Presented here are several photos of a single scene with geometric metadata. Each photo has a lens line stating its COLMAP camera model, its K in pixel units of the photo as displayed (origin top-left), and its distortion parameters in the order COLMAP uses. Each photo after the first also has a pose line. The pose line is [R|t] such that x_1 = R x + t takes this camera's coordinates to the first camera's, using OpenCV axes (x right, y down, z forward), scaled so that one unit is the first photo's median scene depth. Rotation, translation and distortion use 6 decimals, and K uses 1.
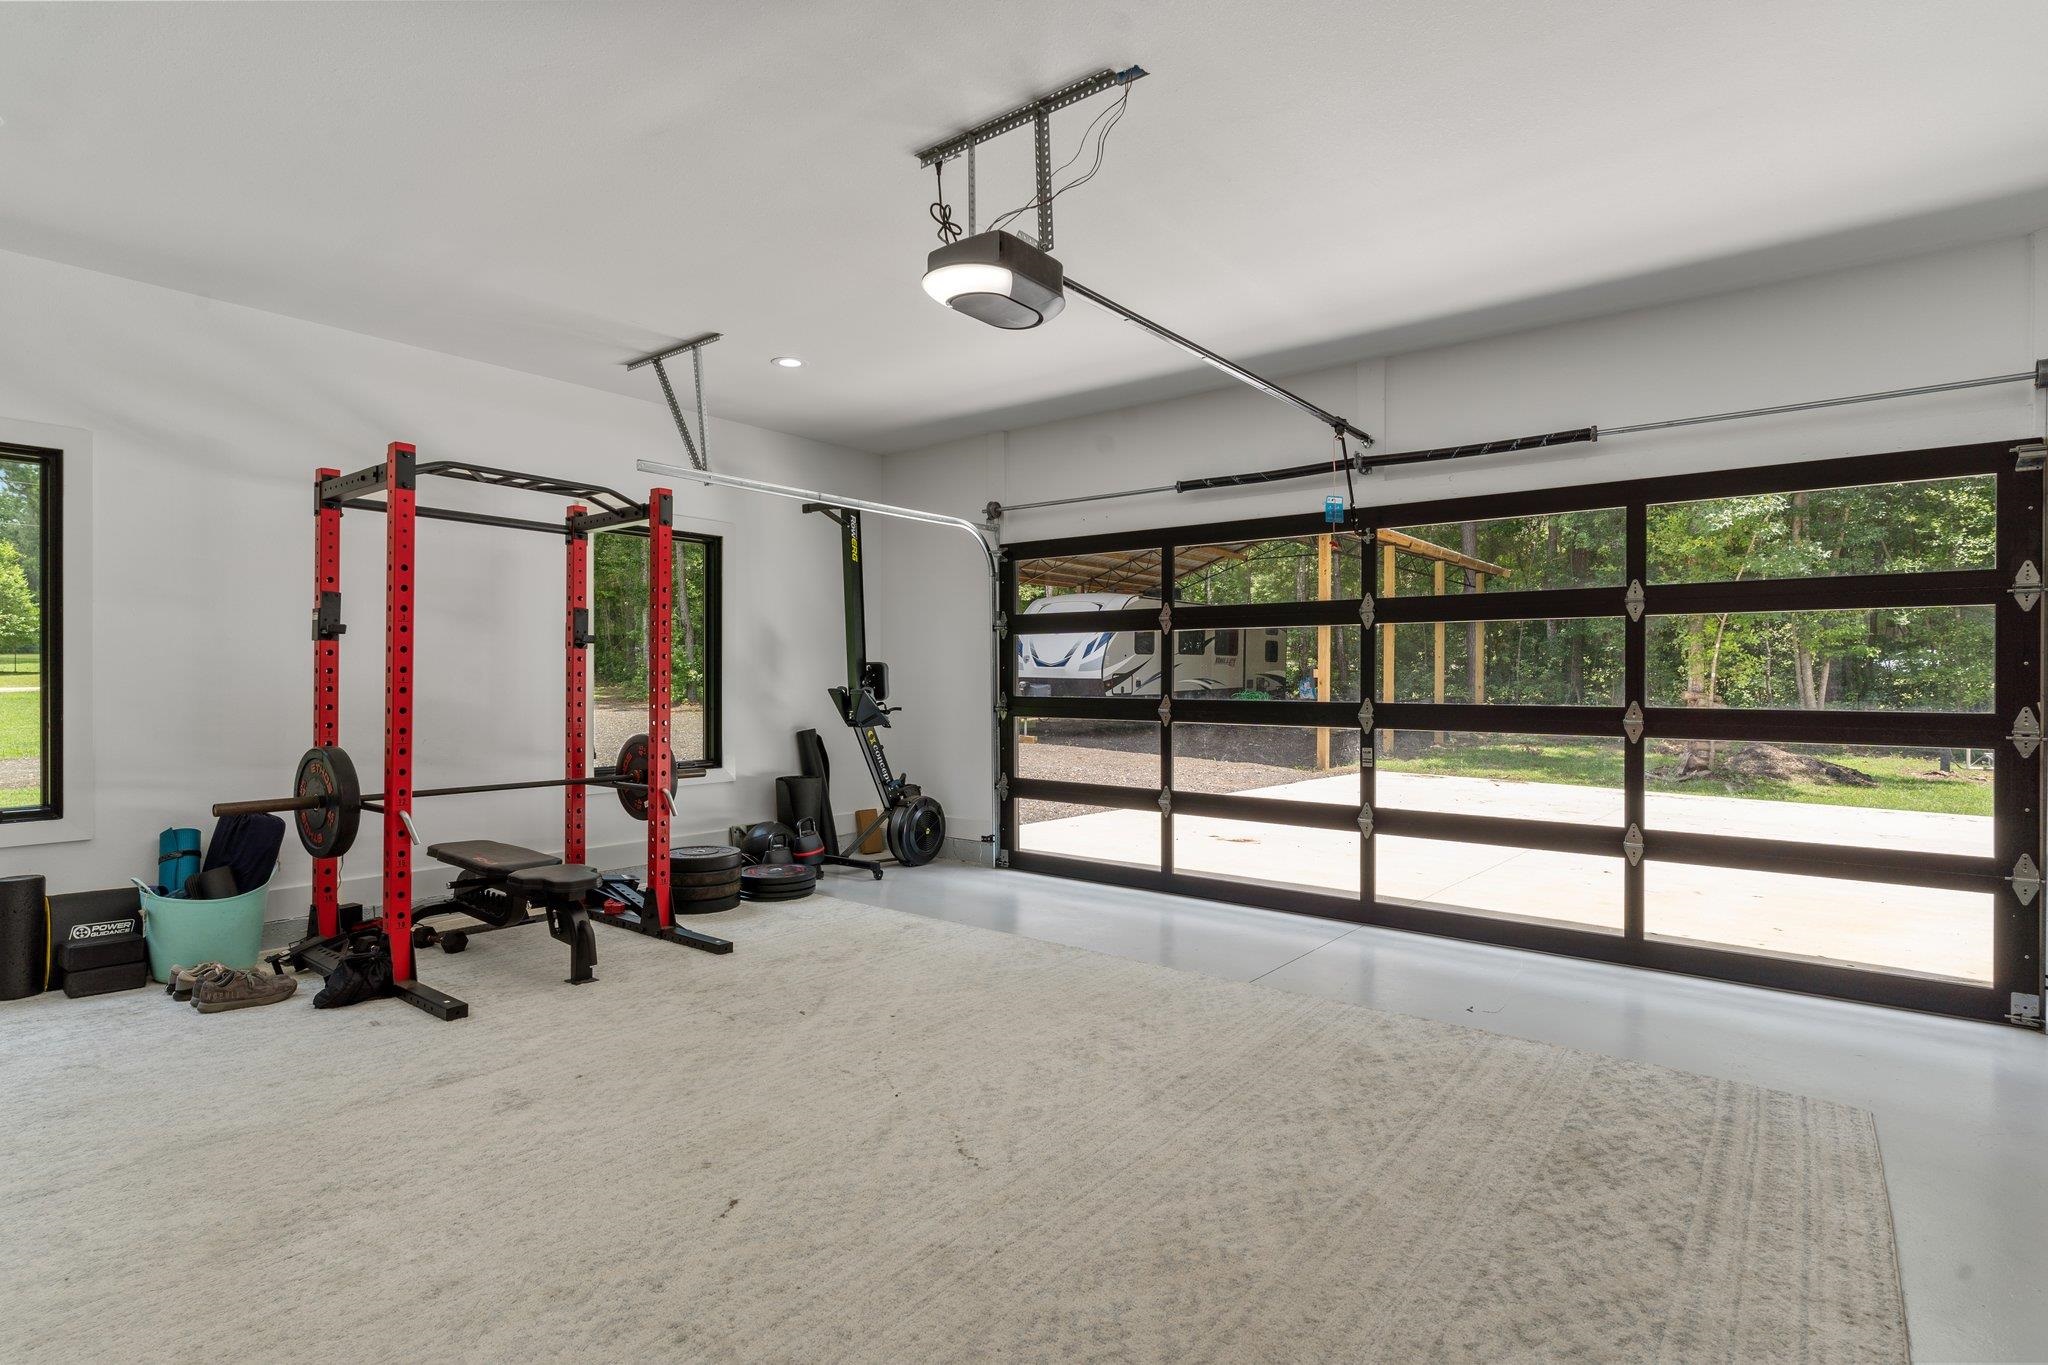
lens RADIAL K [[1036.5, 0, 1024.0], [0, 1036.5, 682.5], [0, 0, 1]] dist [-0.000199, 0.000317]
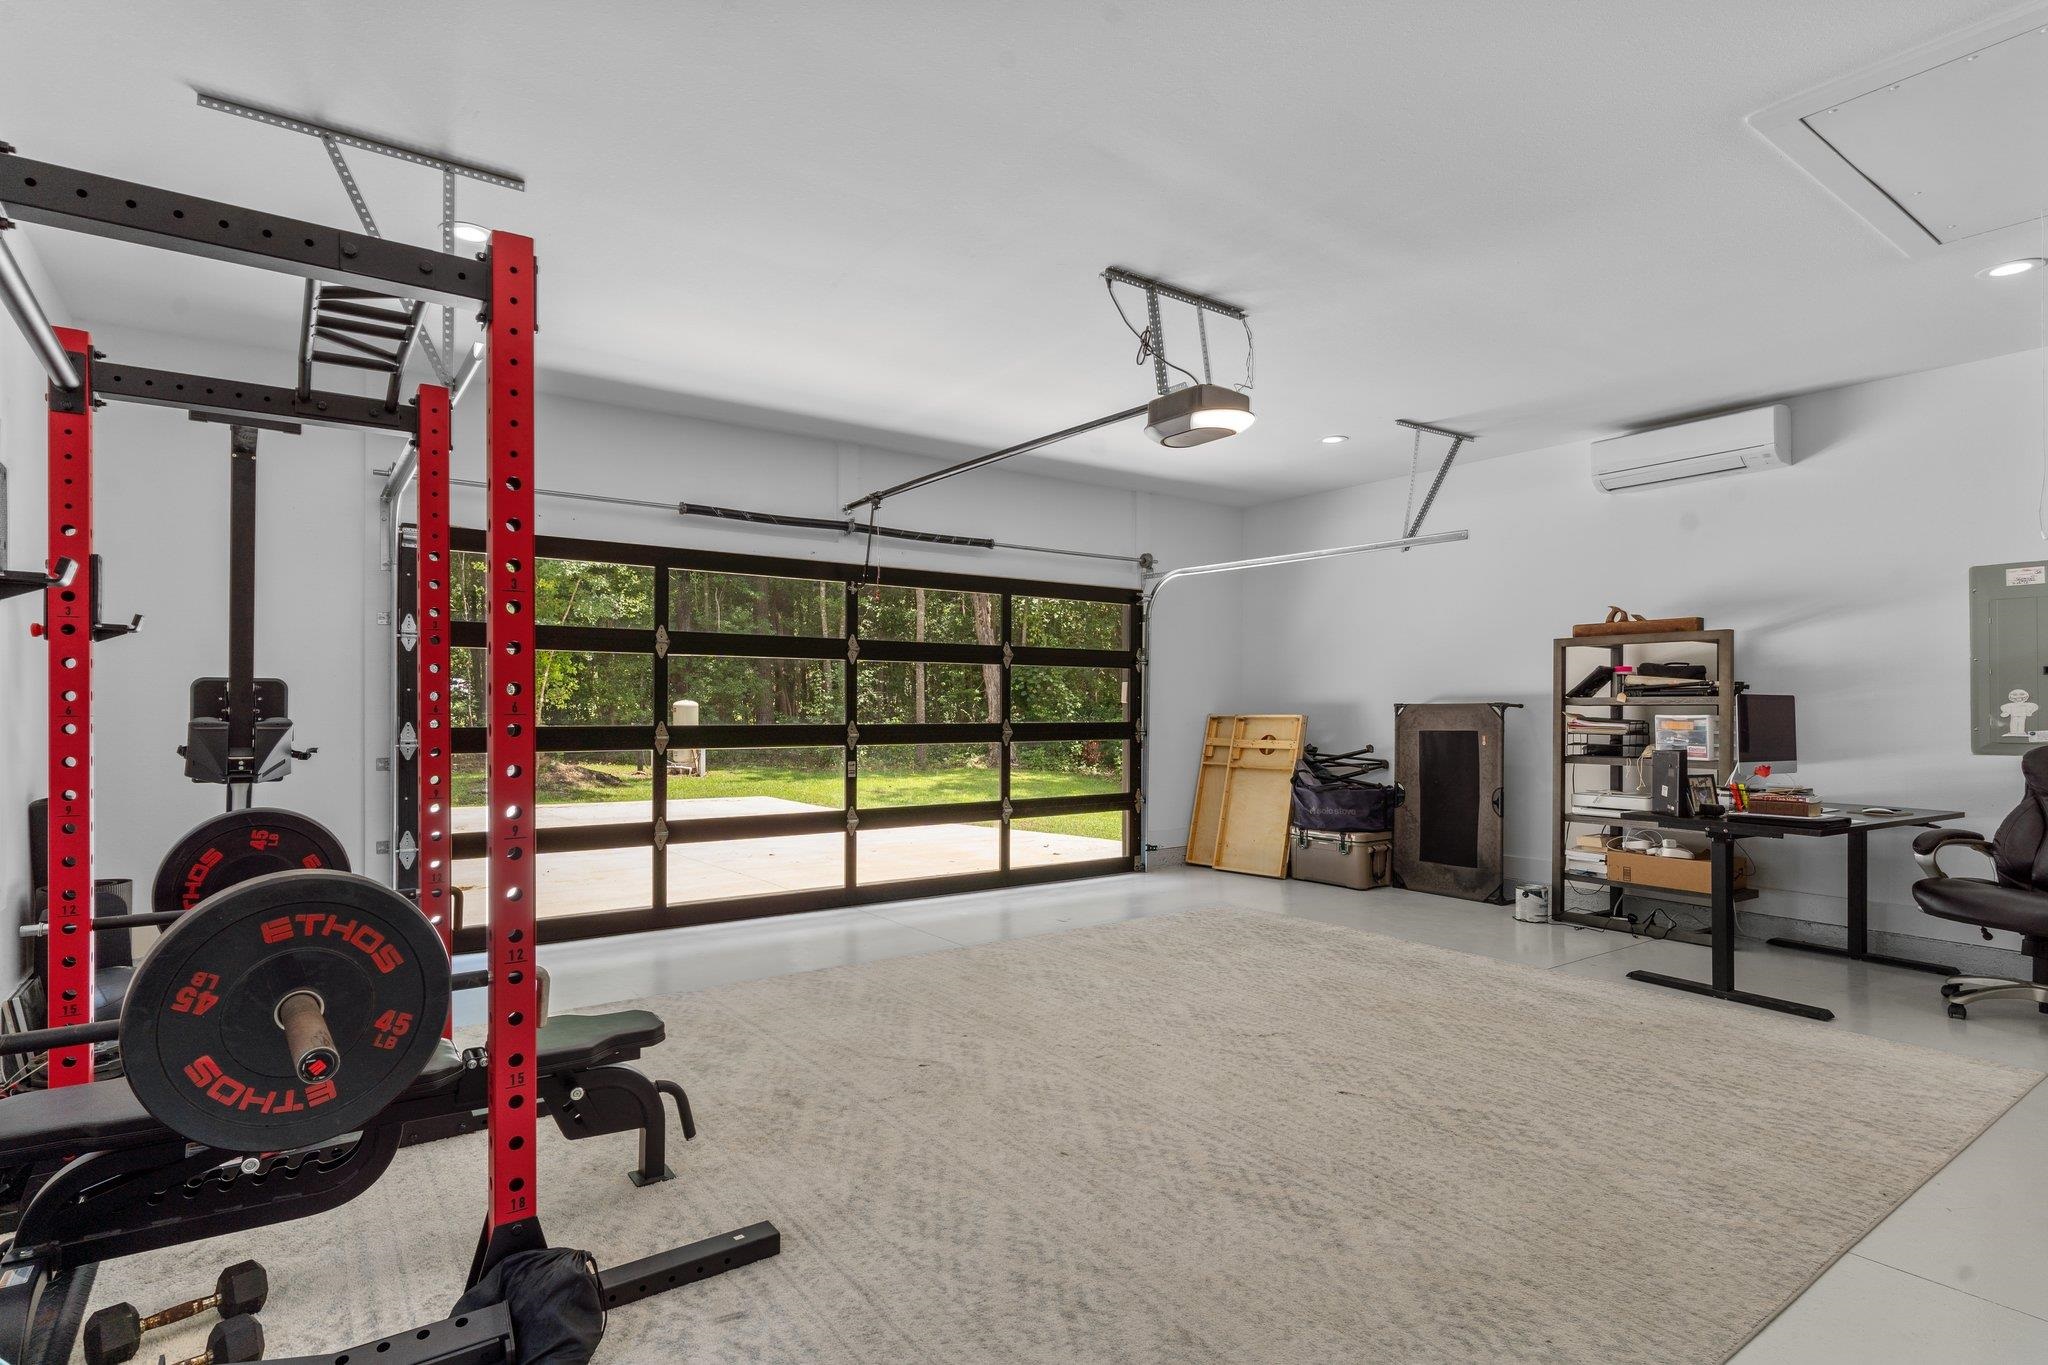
lens RADIAL K [[1036.5, 0, 1024.0], [0, 1036.5, 682.5], [0, 0, 1]] dist [-0.000199, 0.000317]
pose [[0.259415, 0.021654, 0.965523, -0.890458], [0.005587, 0.999698, -0.023922, 0.000840], [-0.965750, 0.011600, 0.259216, 0.549408]]
